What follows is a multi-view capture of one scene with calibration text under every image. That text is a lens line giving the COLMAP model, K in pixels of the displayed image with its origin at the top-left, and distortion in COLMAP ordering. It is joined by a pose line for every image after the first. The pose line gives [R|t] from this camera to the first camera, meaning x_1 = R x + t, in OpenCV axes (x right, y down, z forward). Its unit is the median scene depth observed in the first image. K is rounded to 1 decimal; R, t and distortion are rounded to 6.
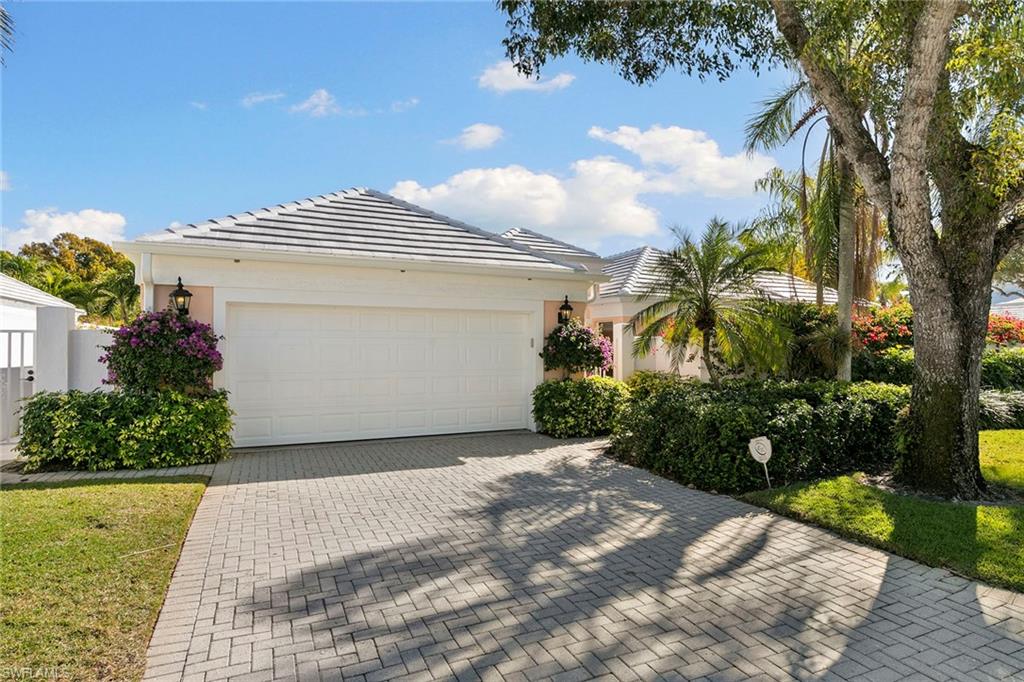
lens RADIAL K [[549.1, 0, 512.0], [0, 549.1, 341.0], [0, 0, 1]] dist [0.001652, 0.001412]
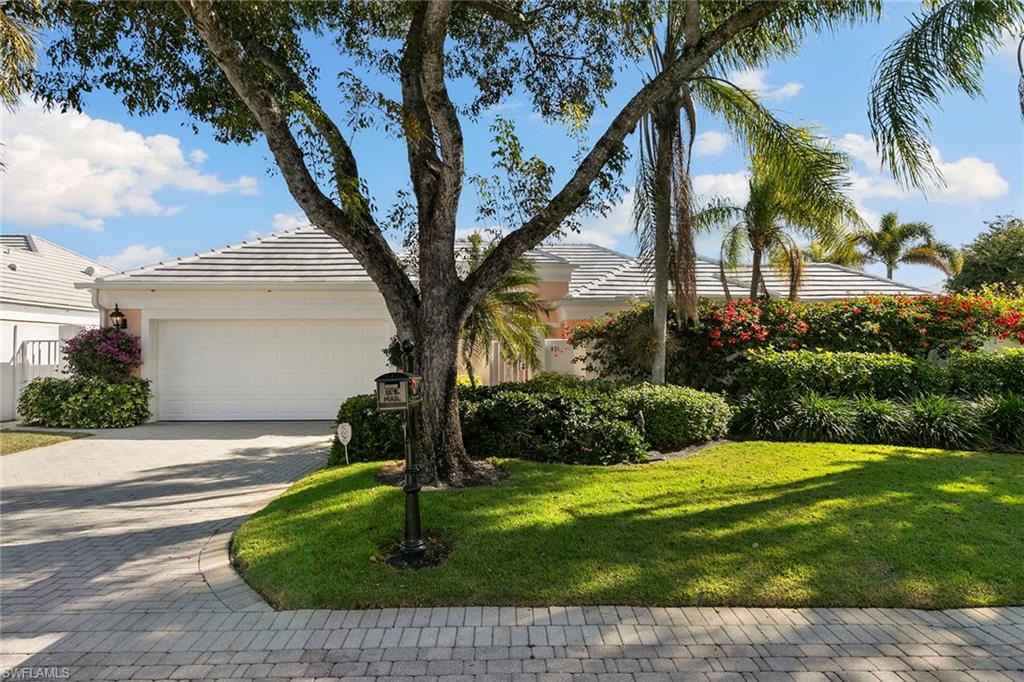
lens RADIAL K [[549.1, 0, 512.0], [0, 549.1, 341.0], [0, 0, 1]] dist [0.001652, 0.001412]
pose [[0.912051, -0.015083, -0.409799, 1.066251], [0.005868, 0.999701, -0.023735, 0.030432], [0.410034, 0.019243, 0.911867, 0.085262]]
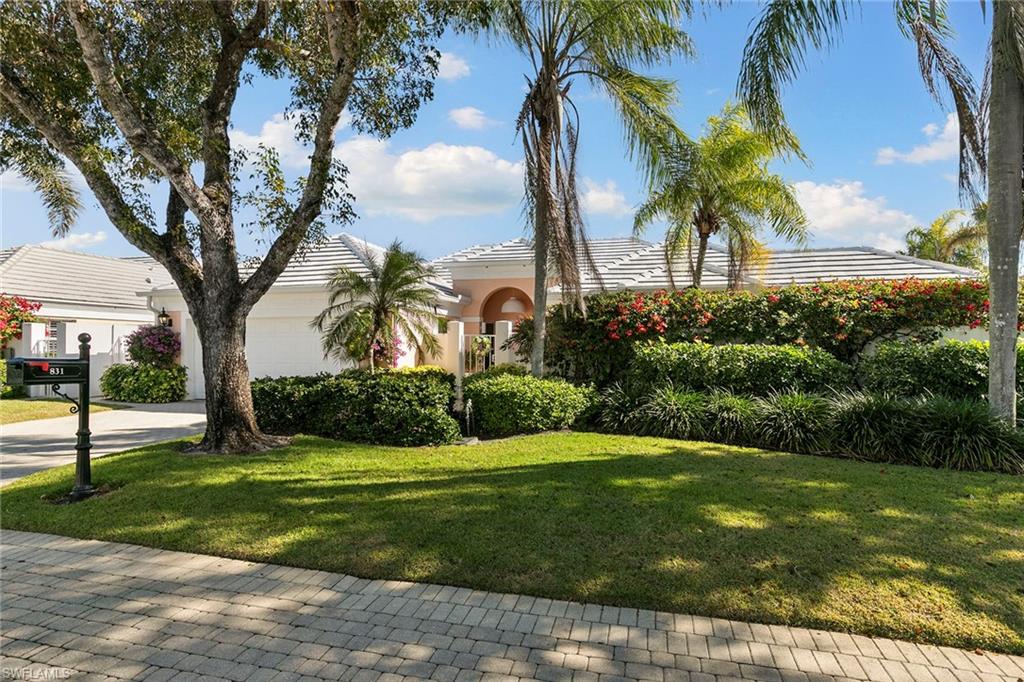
lens RADIAL K [[530.2, 0, 512.0], [0, 530.2, 341.0], [0, 0, 1]] dist [0.000282, 0.000355]
pose [[0.766964, -0.012696, -0.641564, 1.647842], [0.004556, 0.999887, -0.014341, 0.038673], [0.641674, 0.008076, 0.766935, 0.387174]]
